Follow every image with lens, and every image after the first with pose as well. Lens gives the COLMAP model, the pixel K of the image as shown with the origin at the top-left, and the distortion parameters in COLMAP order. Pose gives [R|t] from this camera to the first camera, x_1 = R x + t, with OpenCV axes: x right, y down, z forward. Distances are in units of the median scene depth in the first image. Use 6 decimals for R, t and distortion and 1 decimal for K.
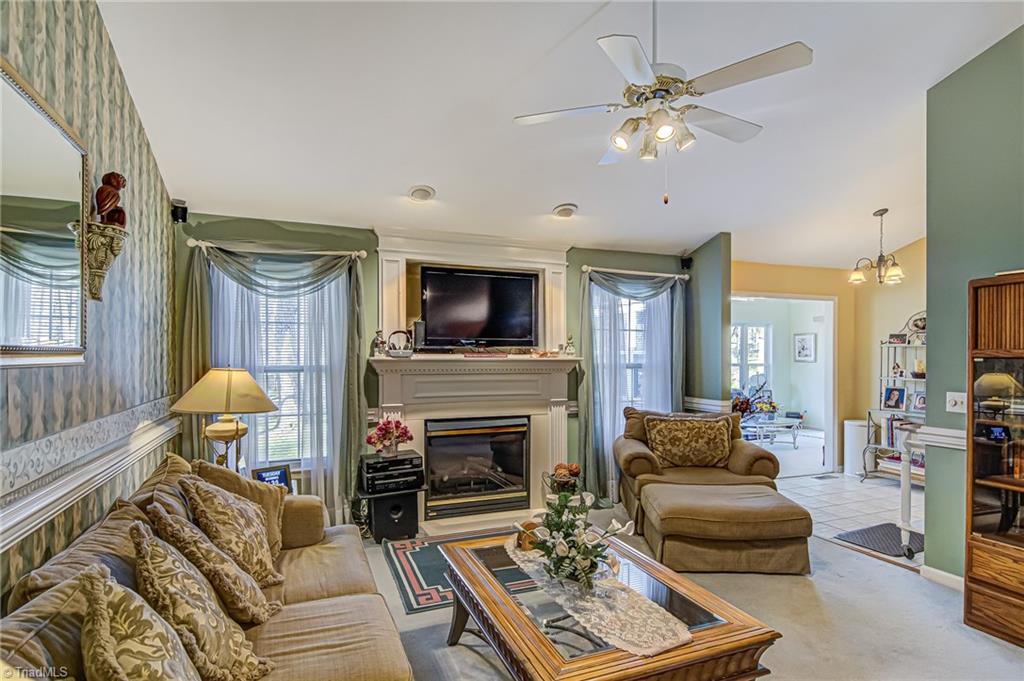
lens RADIAL K [[533.3, 0, 504.9], [0, 533.3, 356.2], [0, 0, 1]] dist [0.013471, -0.002640]
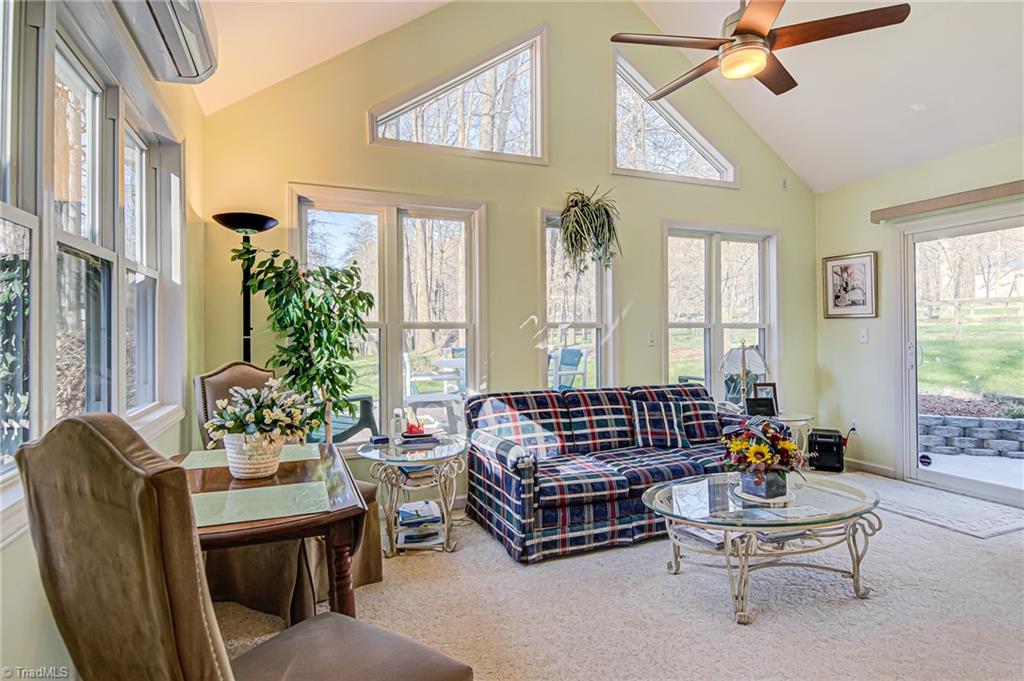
lens RADIAL K [[533.3, 0, 513.3], [0, 533.3, 337.3], [0, 0, 1]] dist [0.013471, -0.002640]
pose [[0.999919, -0.010376, 0.007378, 0.628227], [0.010373, 0.999946, 0.000377, 0.053700], [-0.007381, -0.000300, 0.999973, 1.261176]]
